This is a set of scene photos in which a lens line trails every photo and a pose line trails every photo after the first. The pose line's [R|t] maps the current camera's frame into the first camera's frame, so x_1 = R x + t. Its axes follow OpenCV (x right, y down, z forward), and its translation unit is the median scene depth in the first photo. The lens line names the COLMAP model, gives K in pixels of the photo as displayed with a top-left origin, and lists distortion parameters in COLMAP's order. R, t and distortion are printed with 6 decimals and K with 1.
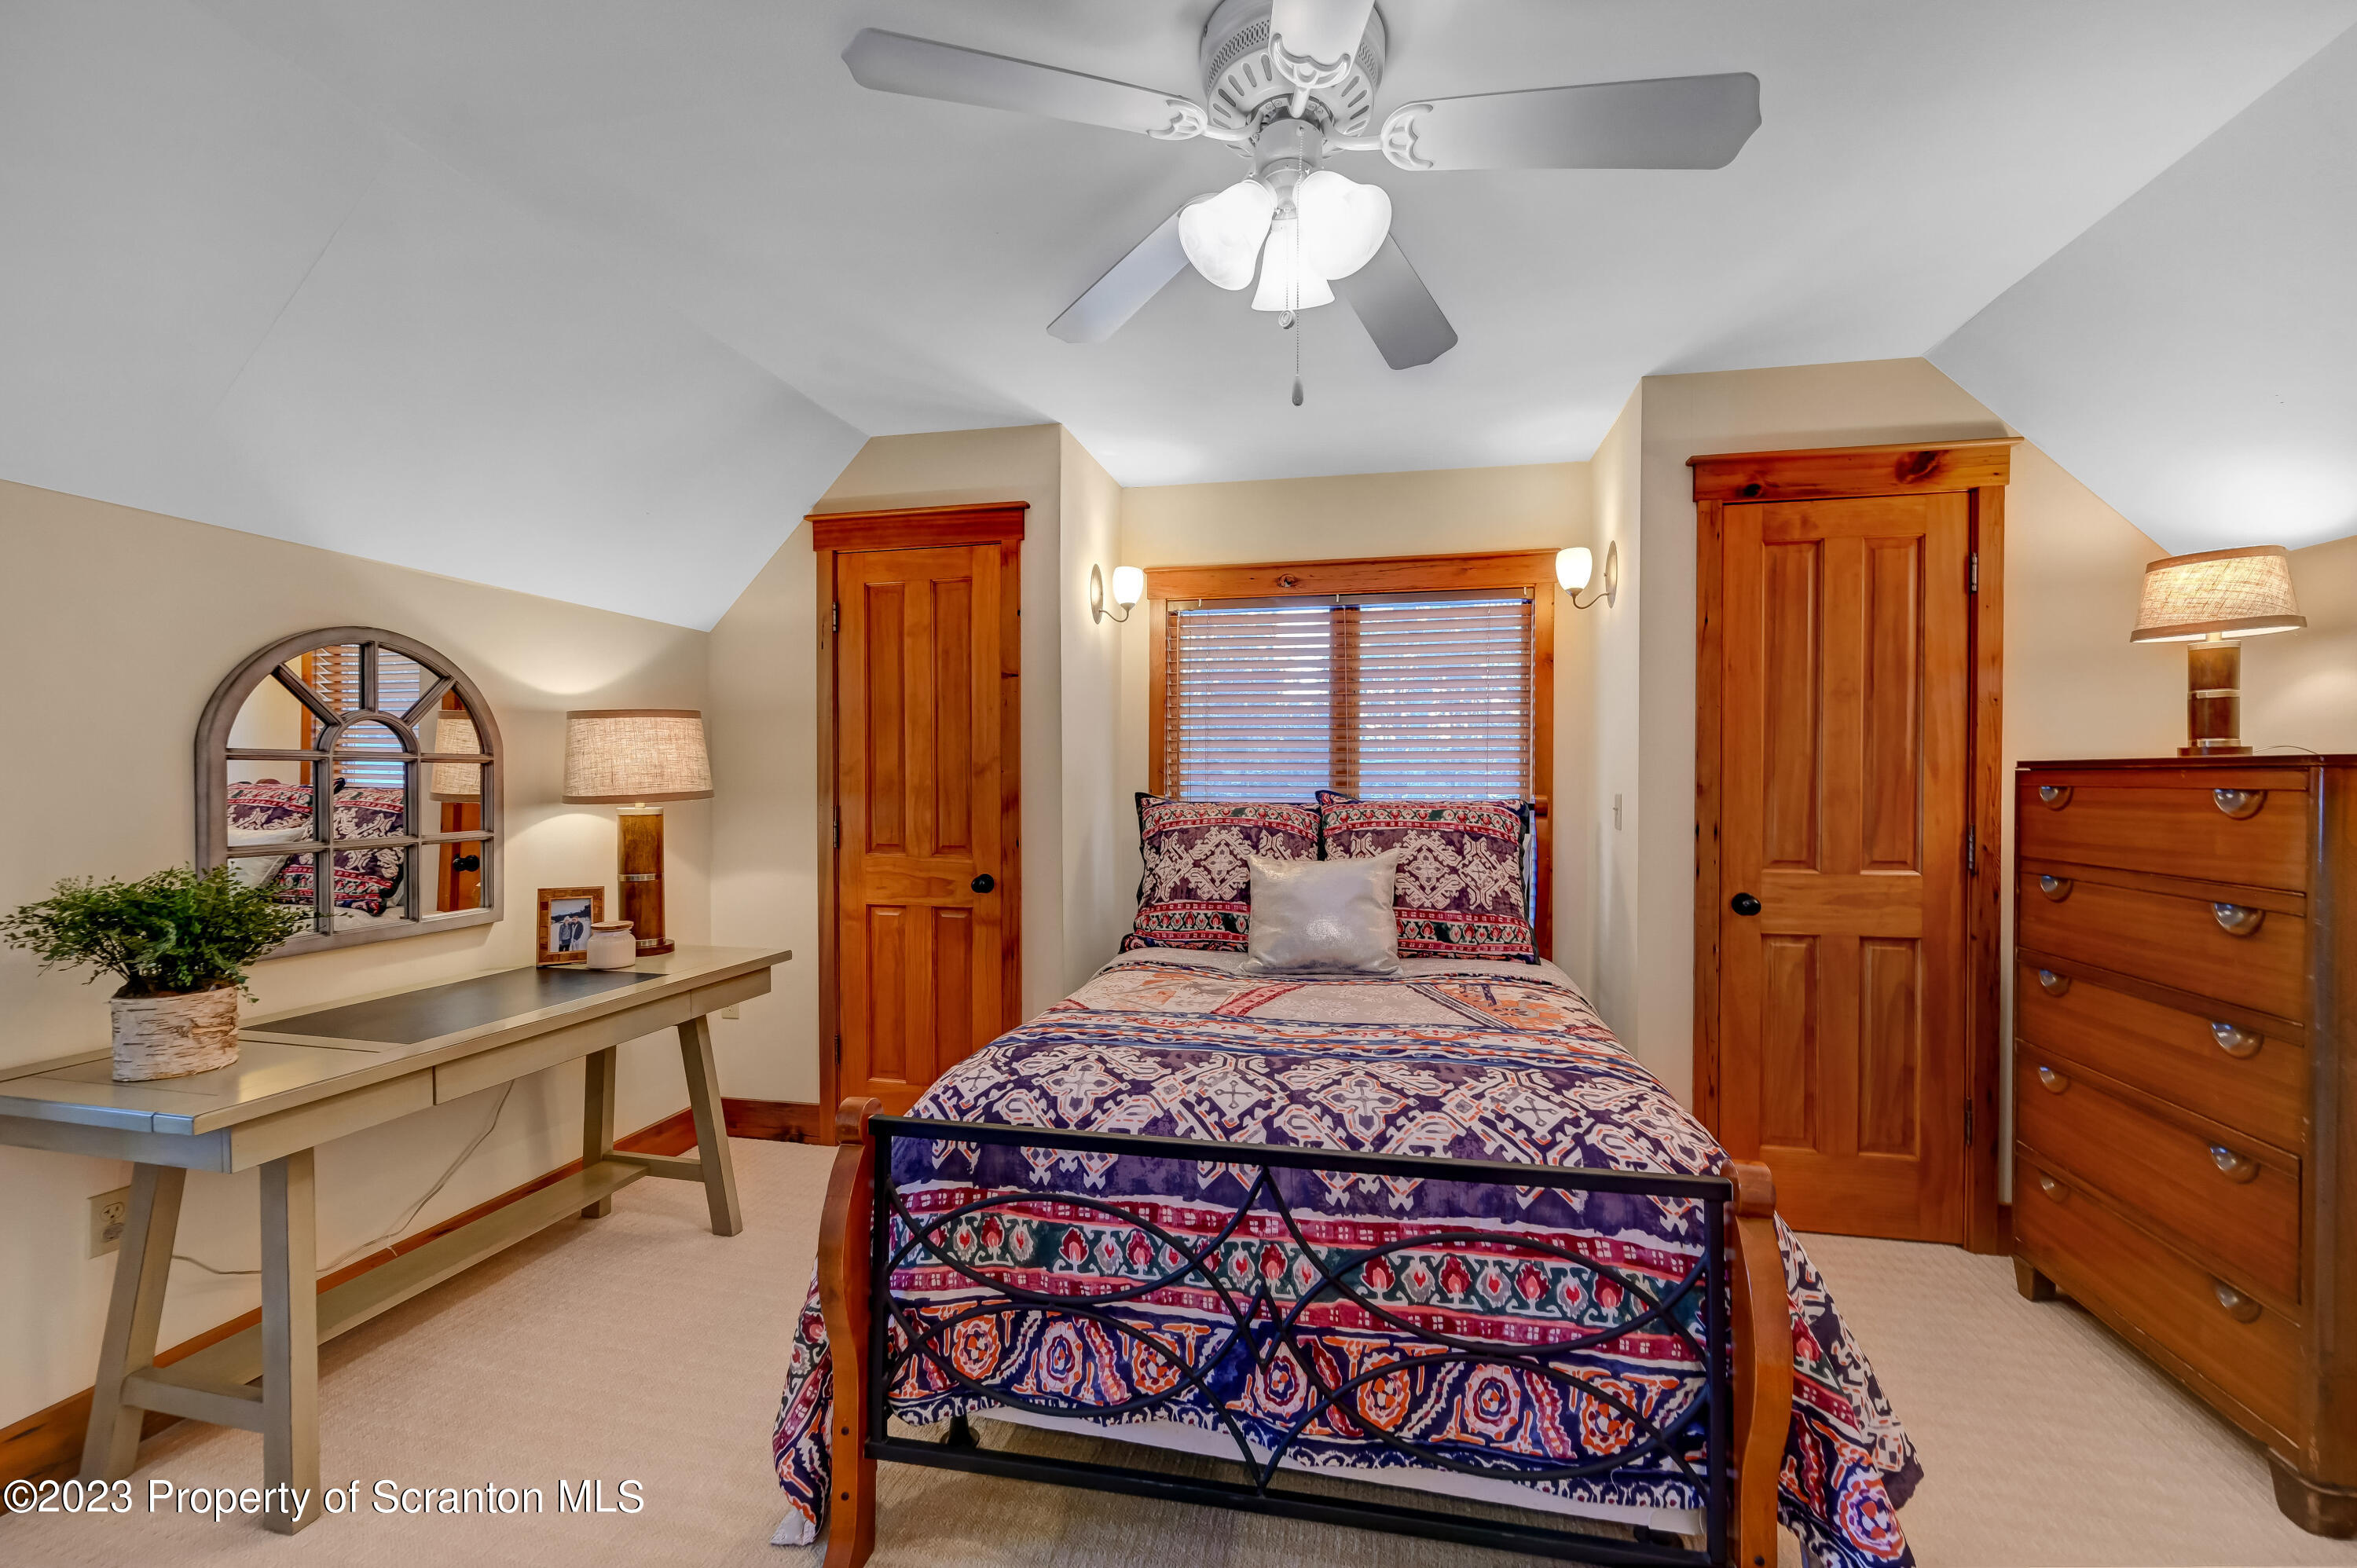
lens RADIAL K [[963.9, 0, 1181.4], [0, 963.9, 775.8], [0, 0, 1]] dist [0.000588, 0.002989]
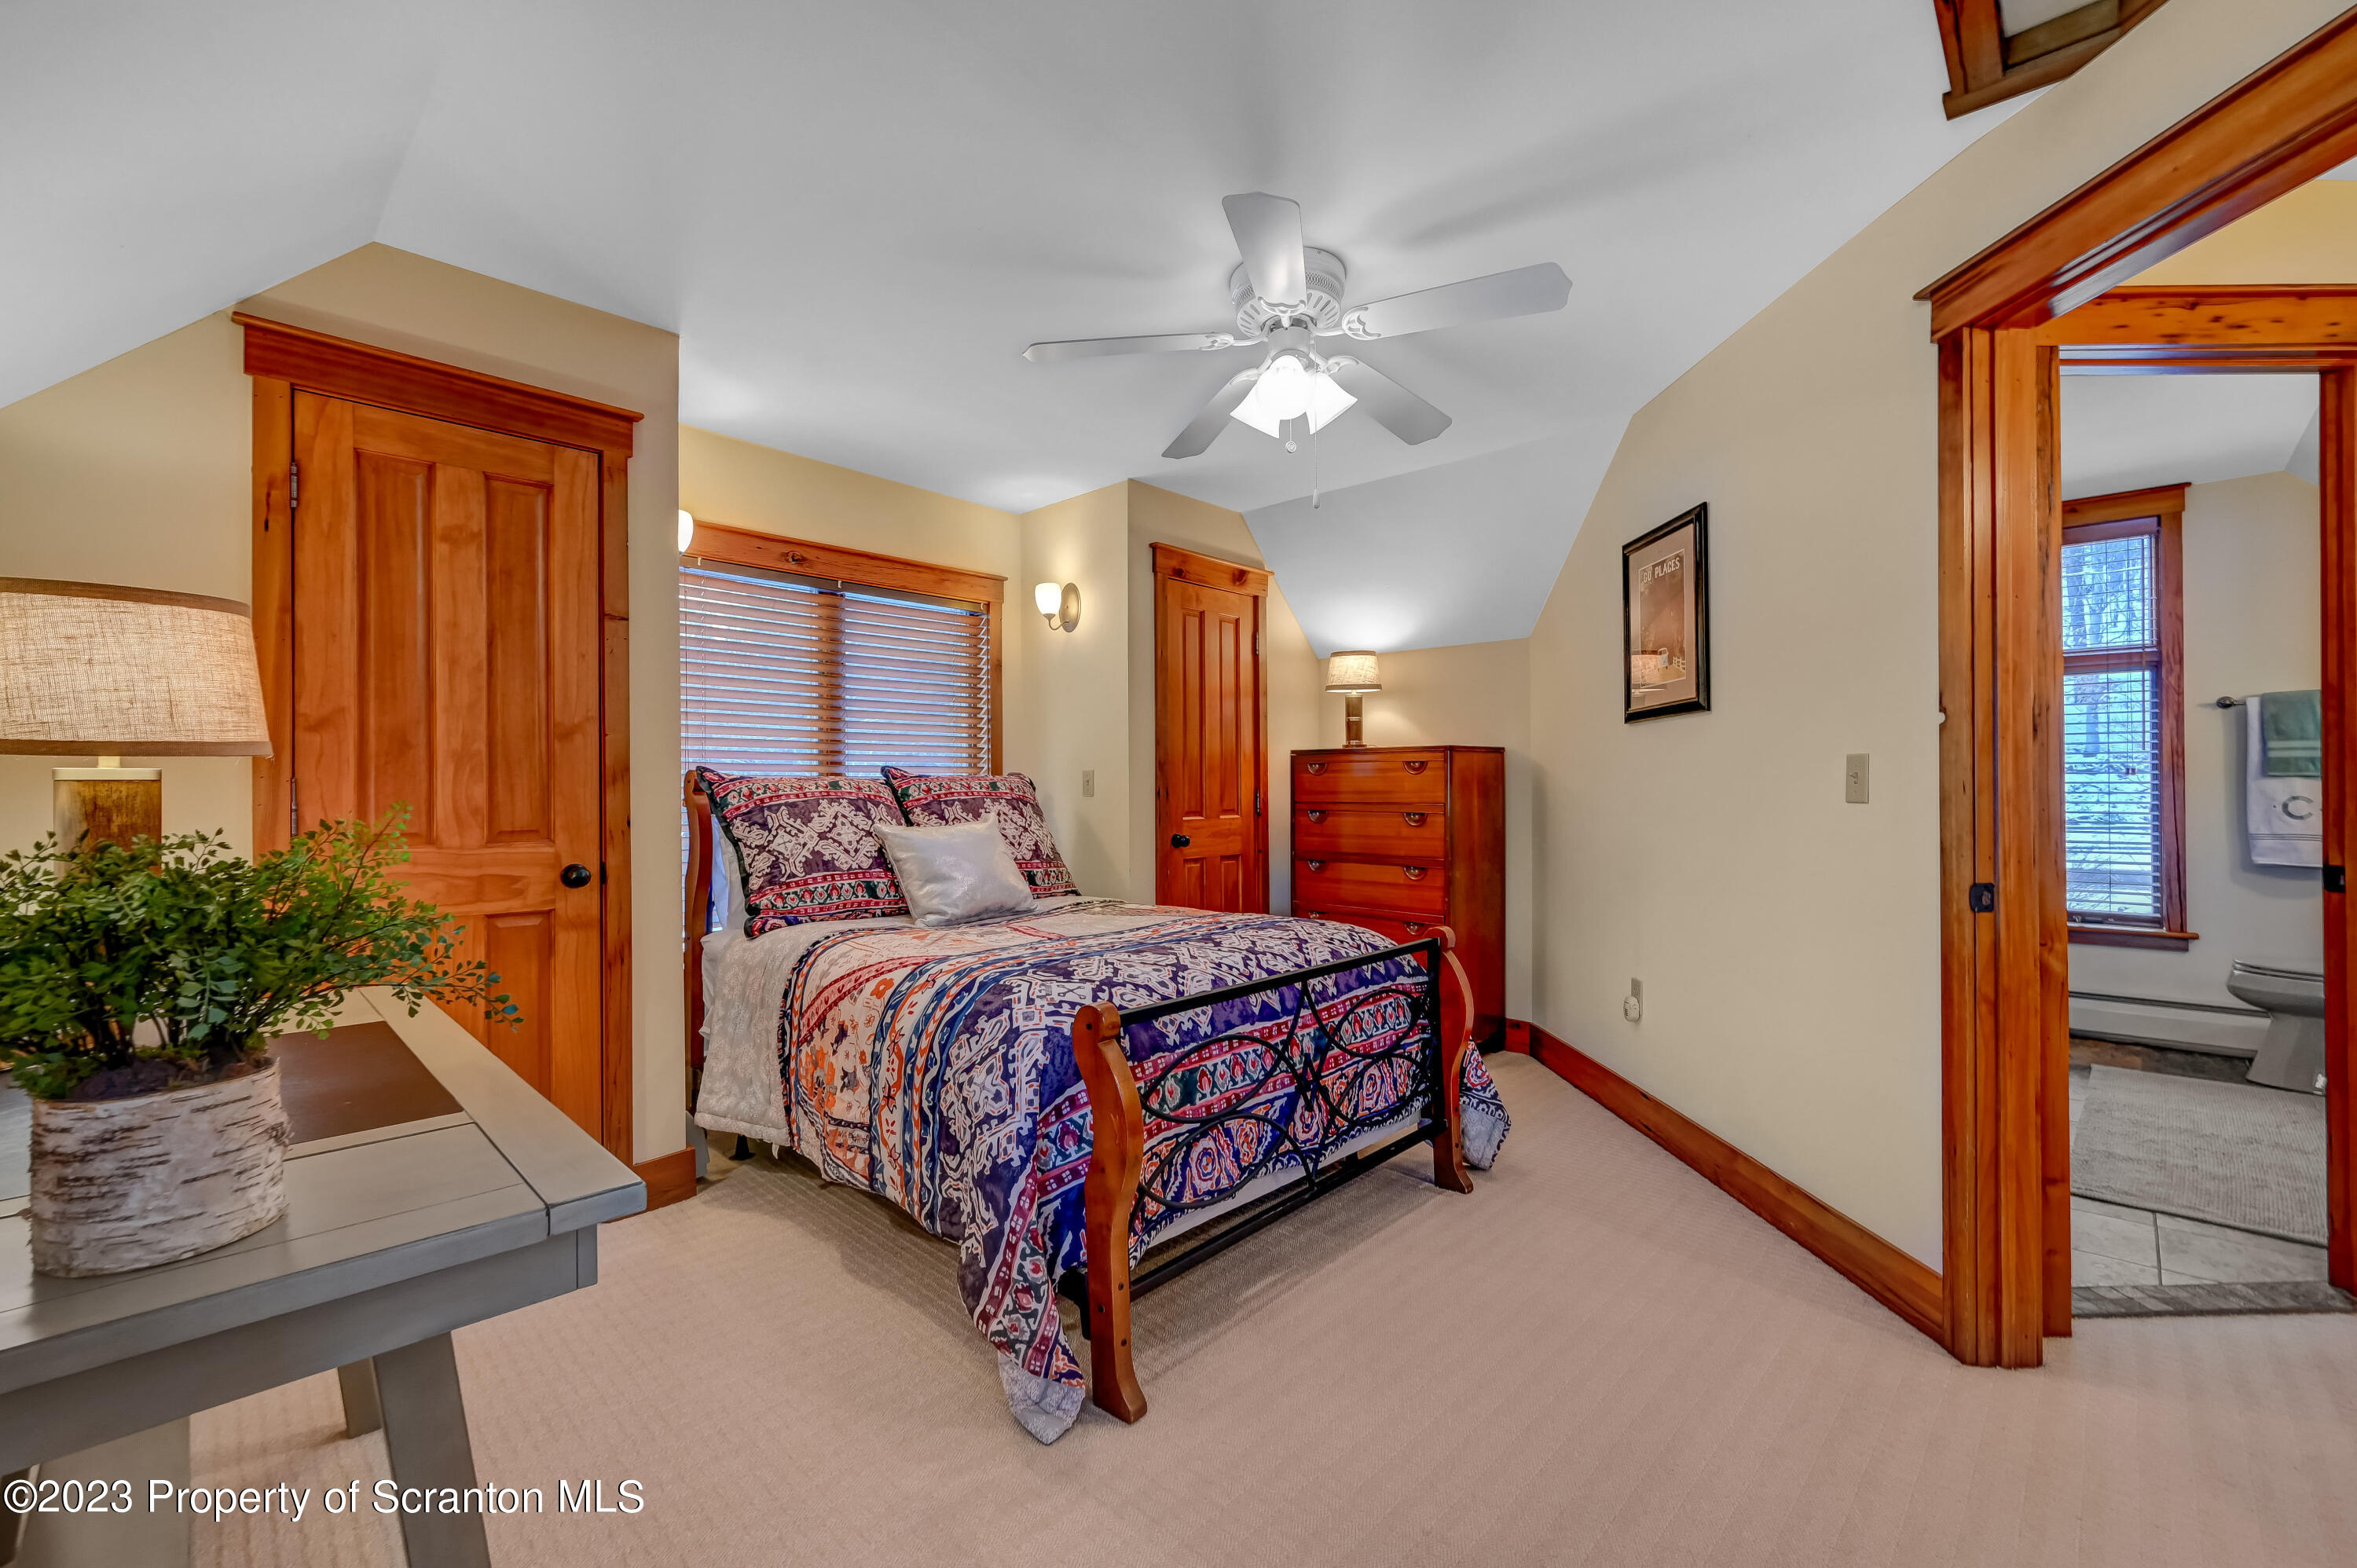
lens RADIAL K [[963.9, 0, 1179.7], [0, 963.9, 789.0], [0, 0, 1]] dist [0.000588, 0.002989]
pose [[0.528690, -0.004588, 0.848803, -0.736971], [0.004331, 0.999987, 0.002708, 0.048316], [-0.848804, 0.002245, 0.528703, 0.190674]]
